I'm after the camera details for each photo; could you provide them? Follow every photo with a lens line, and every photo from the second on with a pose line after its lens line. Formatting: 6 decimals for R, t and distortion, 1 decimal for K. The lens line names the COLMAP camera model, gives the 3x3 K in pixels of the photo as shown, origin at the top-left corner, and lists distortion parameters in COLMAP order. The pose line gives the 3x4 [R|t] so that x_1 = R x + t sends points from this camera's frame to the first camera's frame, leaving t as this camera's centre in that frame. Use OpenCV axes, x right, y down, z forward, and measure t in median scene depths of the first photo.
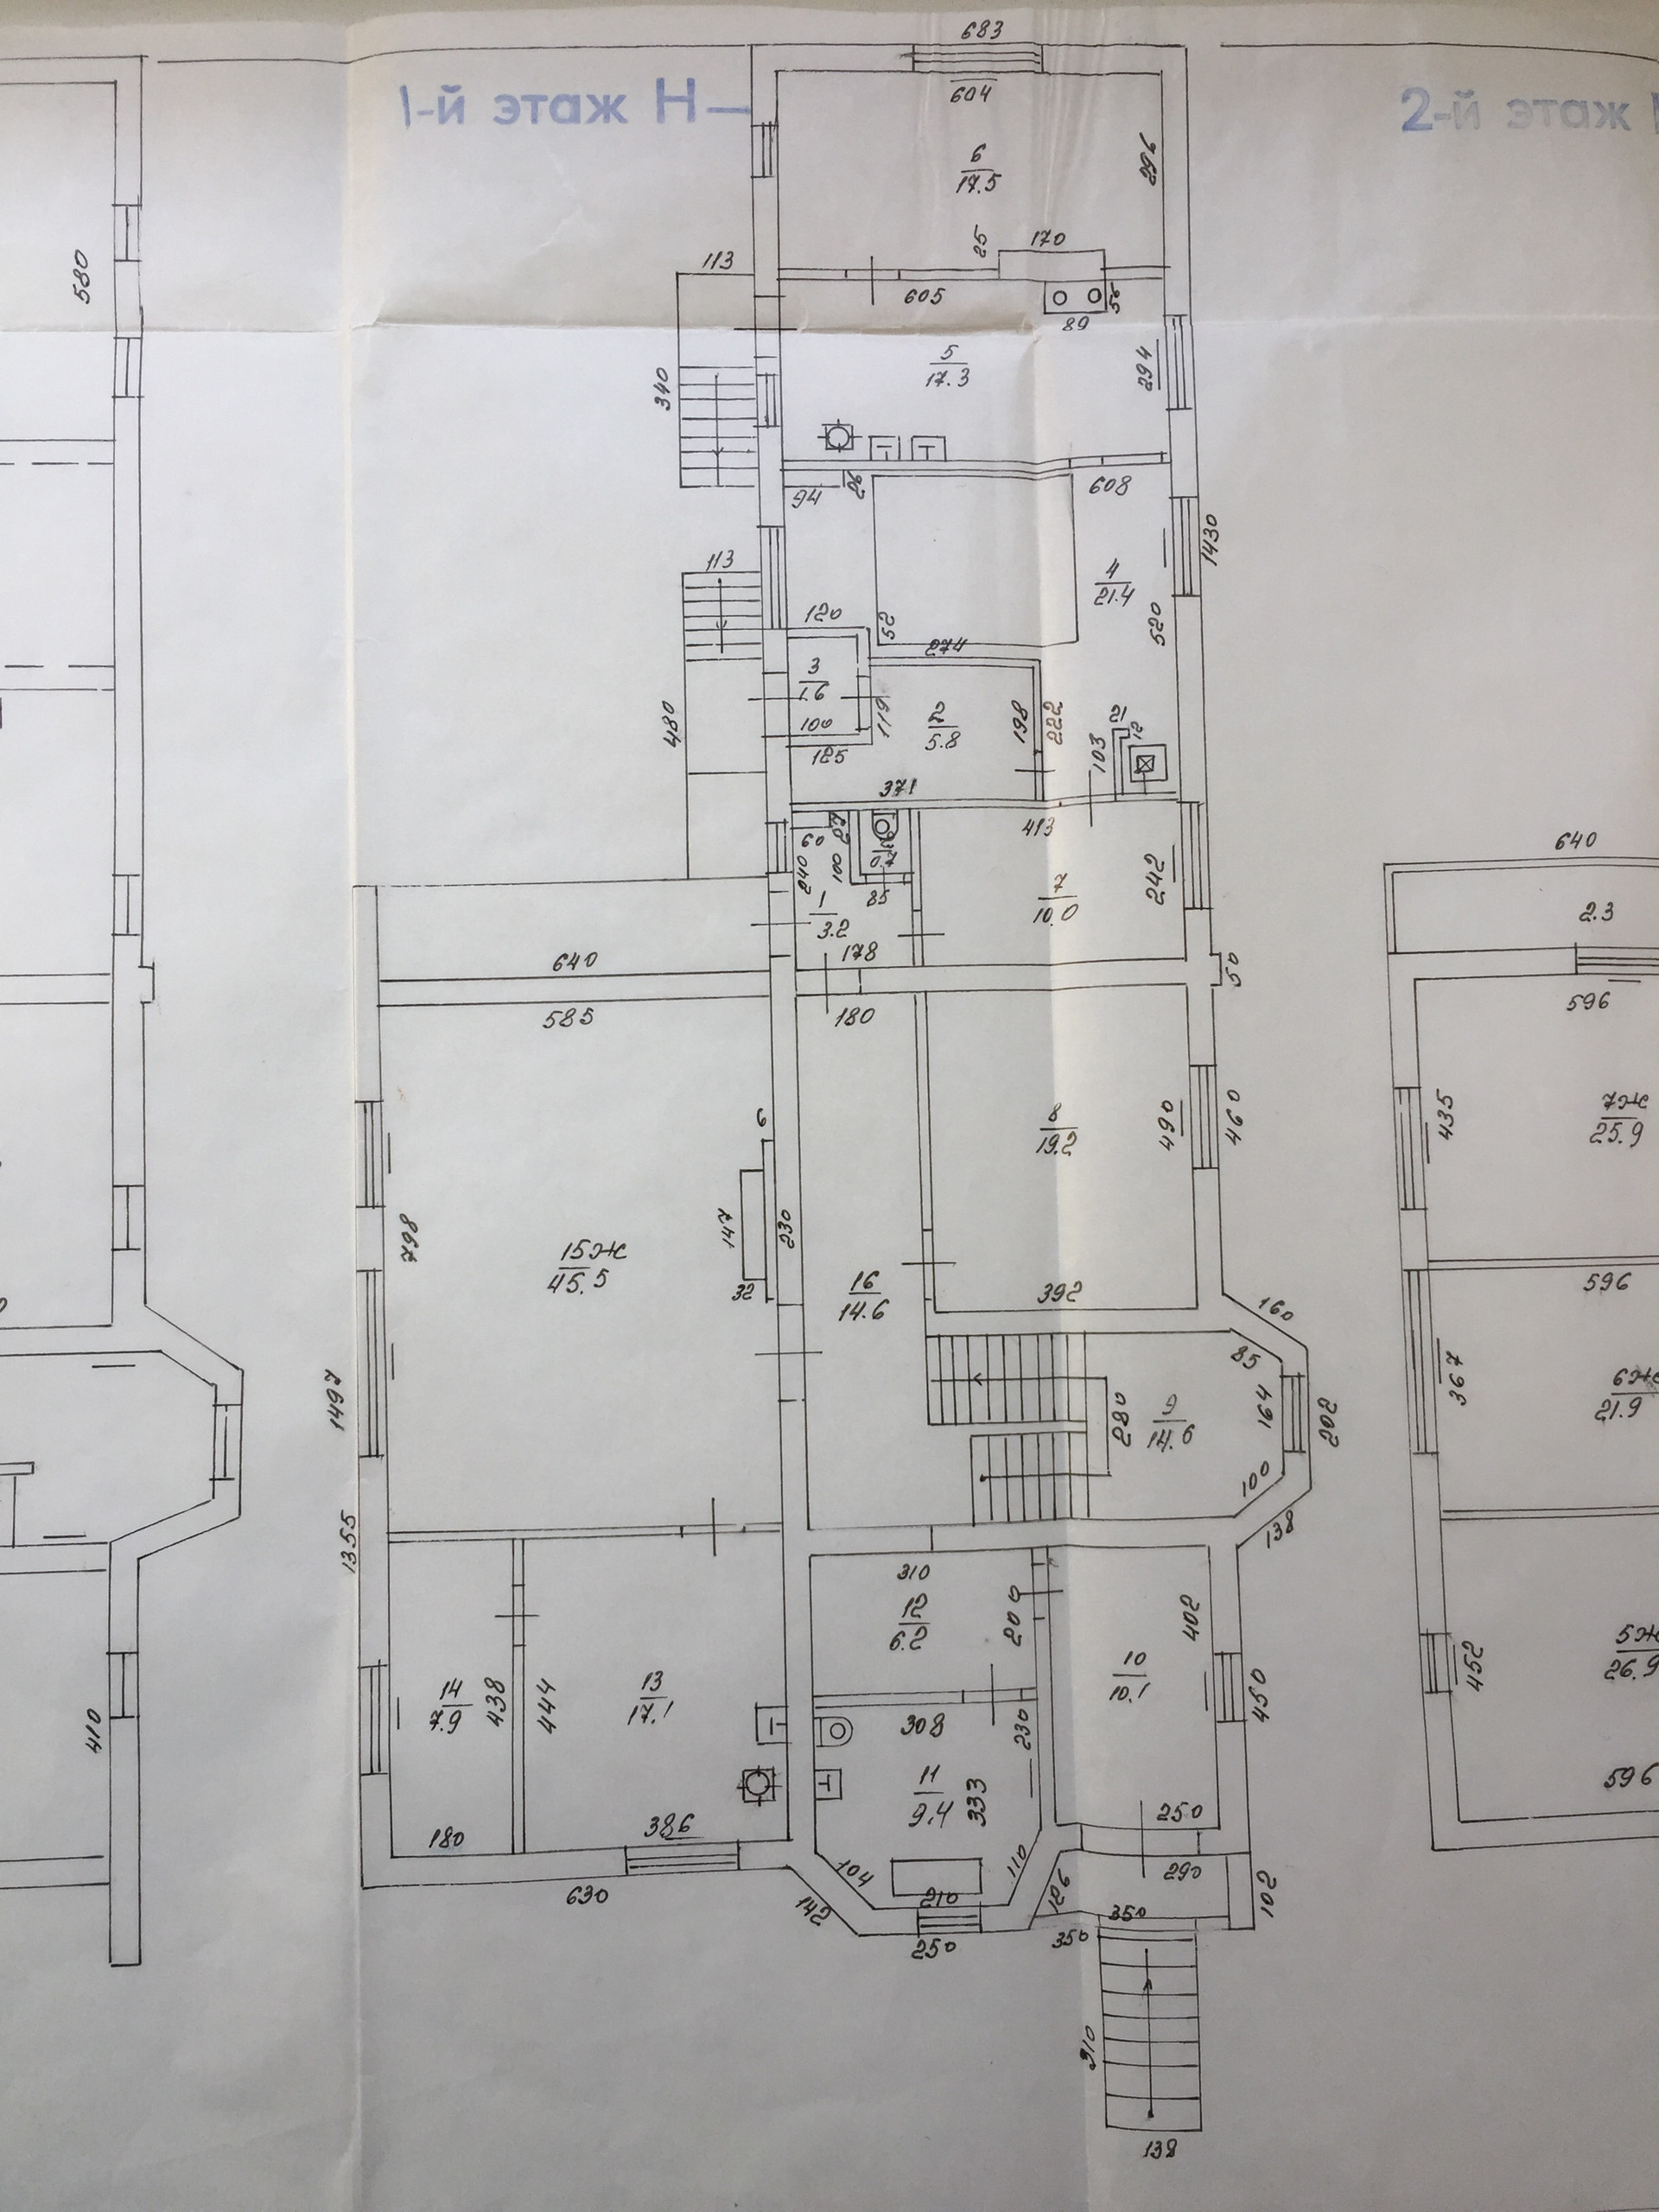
lens RADIAL K [[1871.0, 0, 839.9], [0, 1871.0, 1119.7], [0, 0, 1]] dist [0.075678, -0.099656]
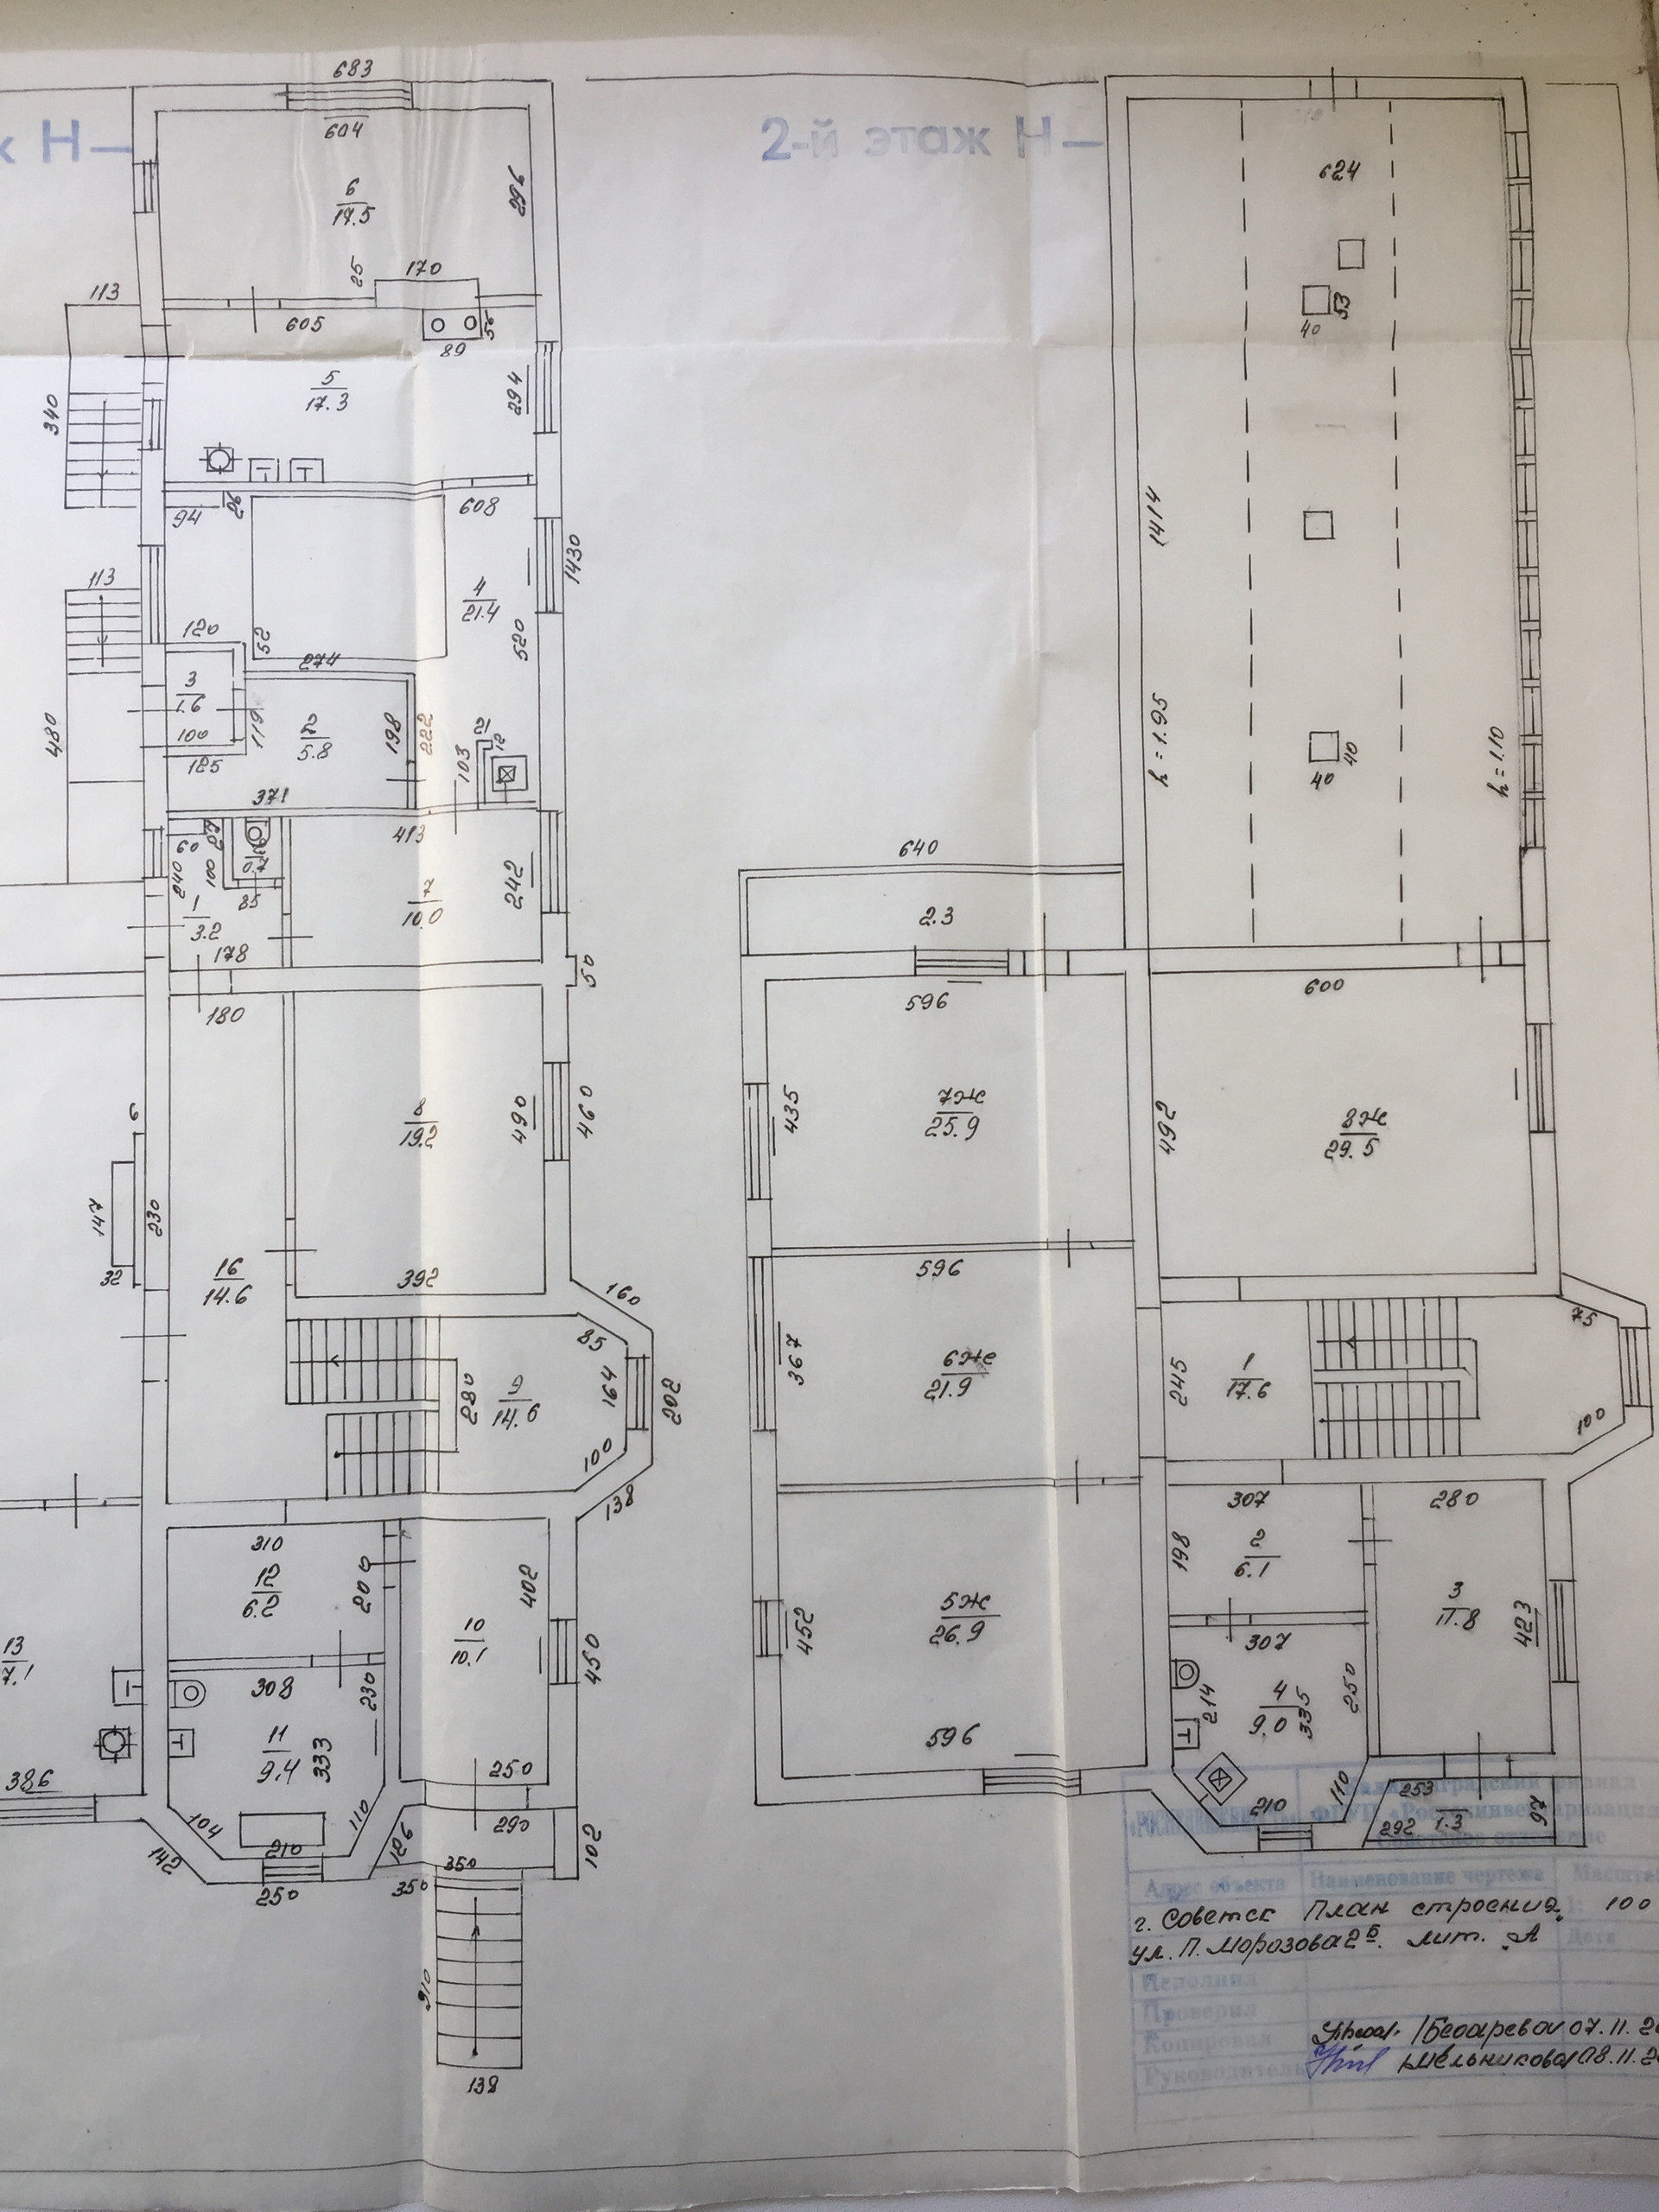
lens RADIAL K [[1871.0, 0, 839.9], [0, 1871.0, 1119.7], [0, 0, 1]] dist [0.075678, -0.099656]
pose [[0.999609, 0.000681, -0.027957, 0.379347], [-0.000264, 0.999889, 0.014894, -0.012484], [0.027964, -0.014881, 0.999498, -0.044536]]
